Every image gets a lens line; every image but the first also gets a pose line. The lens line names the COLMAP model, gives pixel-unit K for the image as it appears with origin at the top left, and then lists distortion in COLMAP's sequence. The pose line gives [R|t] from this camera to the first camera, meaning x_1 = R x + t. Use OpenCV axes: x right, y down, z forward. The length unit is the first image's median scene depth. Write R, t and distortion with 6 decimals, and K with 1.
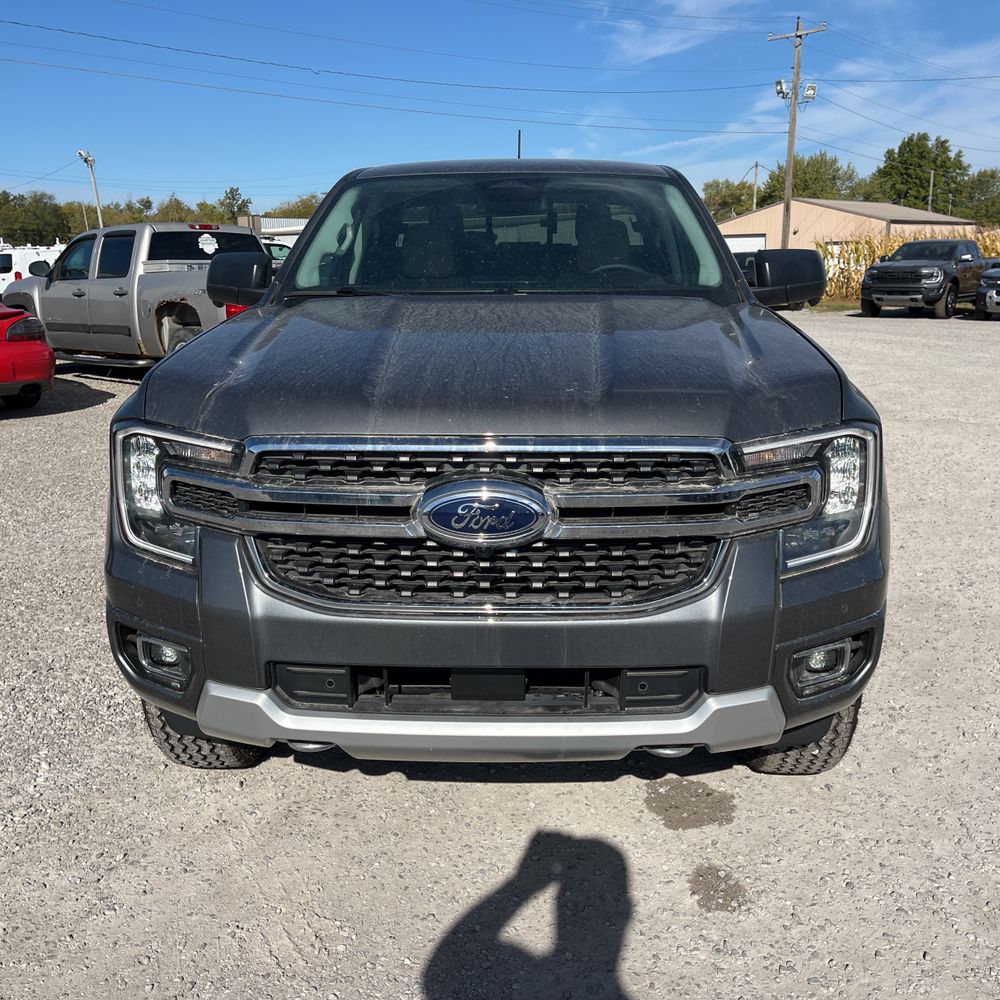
lens RADIAL K [[1009.8, 0, 499.0], [0, 1009.8, 508.7], [0, 0, 1]] dist [0.027518, 0.000000]
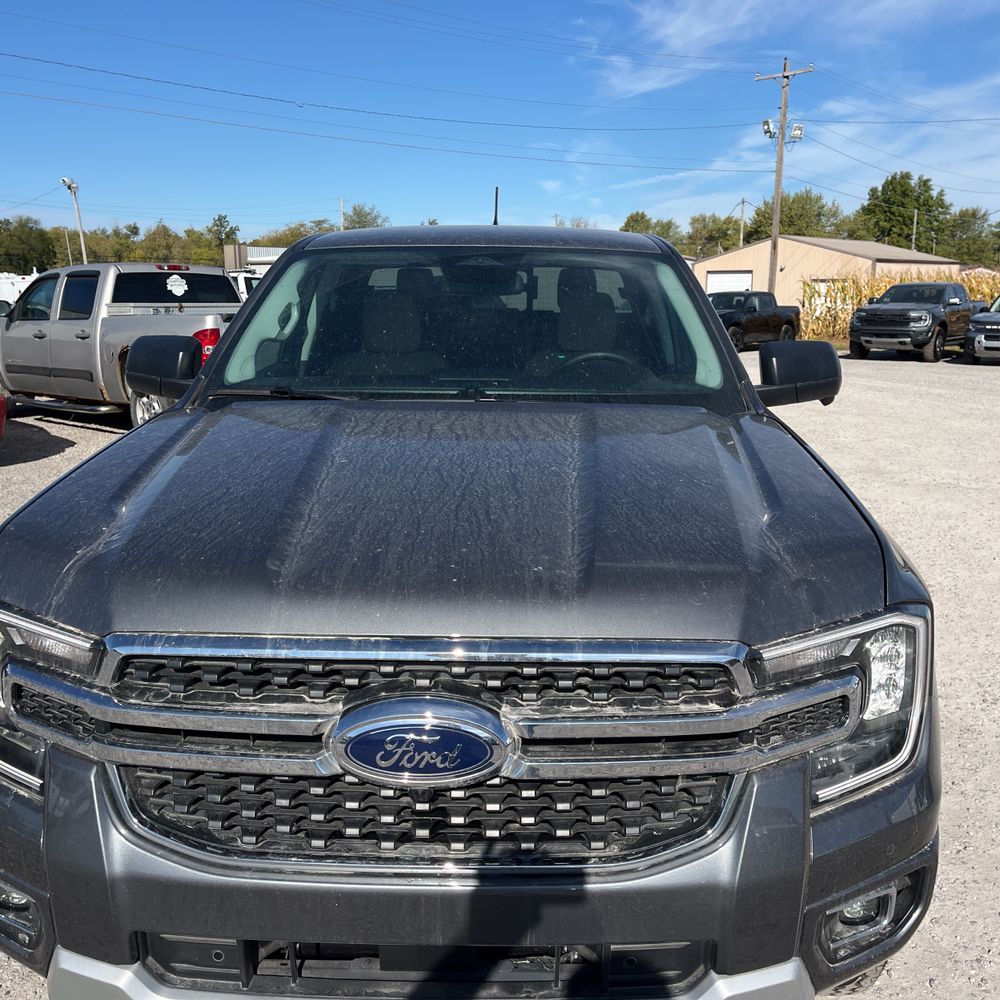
lens RADIAL K [[1009.8, 0, 508.7], [0, 1009.8, 516.4], [0, 0, 1]] dist [0.027518, 0.000000]
pose [[0.999715, 0.007587, 0.022621, 0.017346], [-0.007120, 0.999762, -0.020636, -0.080579], [-0.022772, 0.020469, 0.999531, 0.131444]]
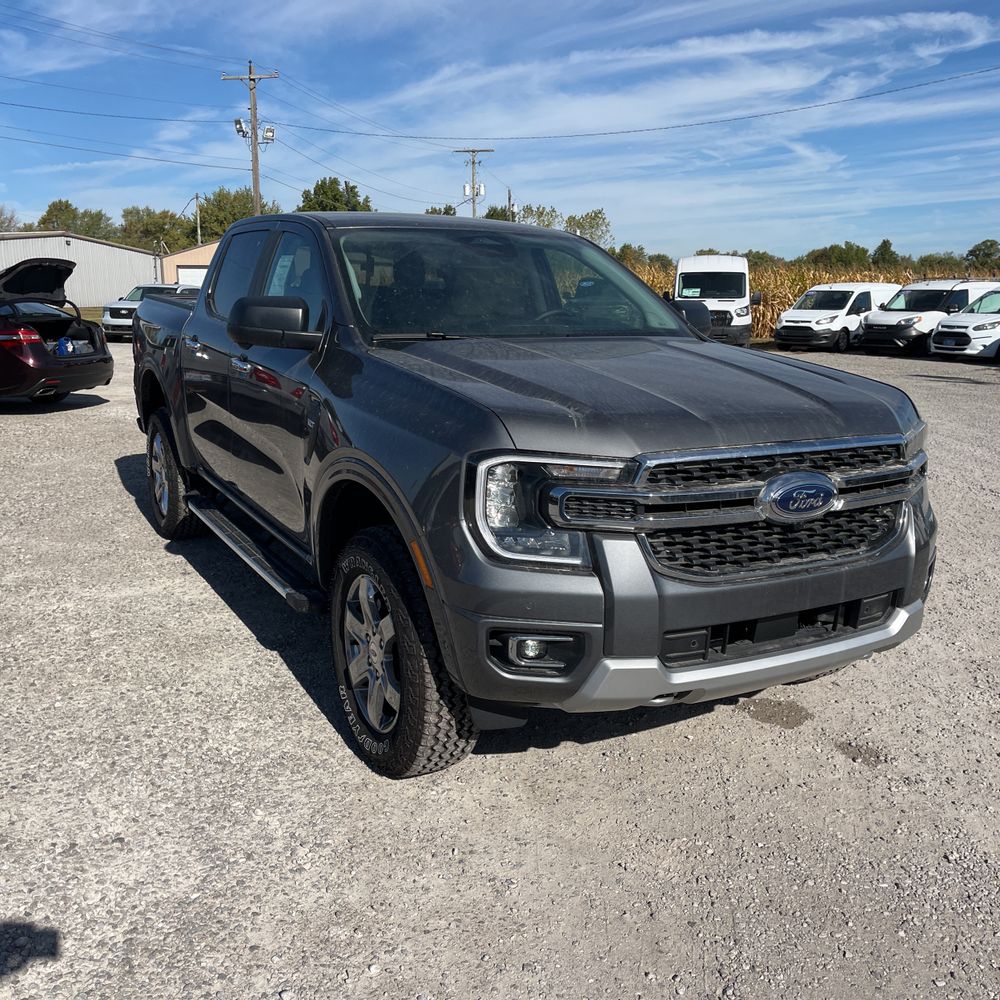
lens RADIAL K [[1009.8, 0, 503.6], [0, 1009.8, 494.4], [0, 0, 1]] dist [0.027518, 0.000000]
pose [[0.854019, -0.085328, 0.513196, -0.577437], [0.106433, 0.994250, -0.011805, -0.013970], [-0.509238, 0.064703, 0.858190, 0.009159]]
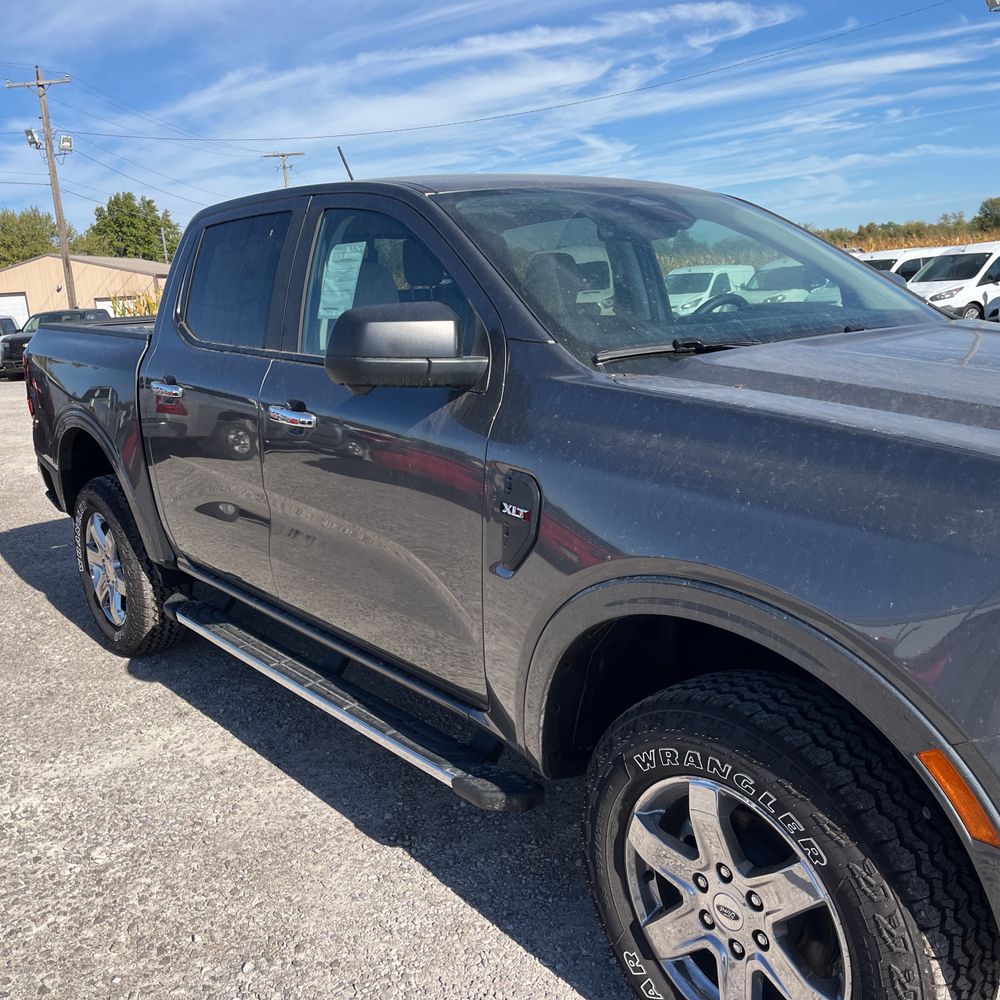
lens RADIAL K [[1009.8, 0, 481.5], [0, 1009.8, 512.2], [0, 0, 1]] dist [0.027518, 0.000000]
pose [[0.759321, -0.175098, 0.626715, -0.605279], [0.205529, 0.978349, 0.024324, -0.126718], [-0.617405, 0.110338, 0.778869, 0.481464]]
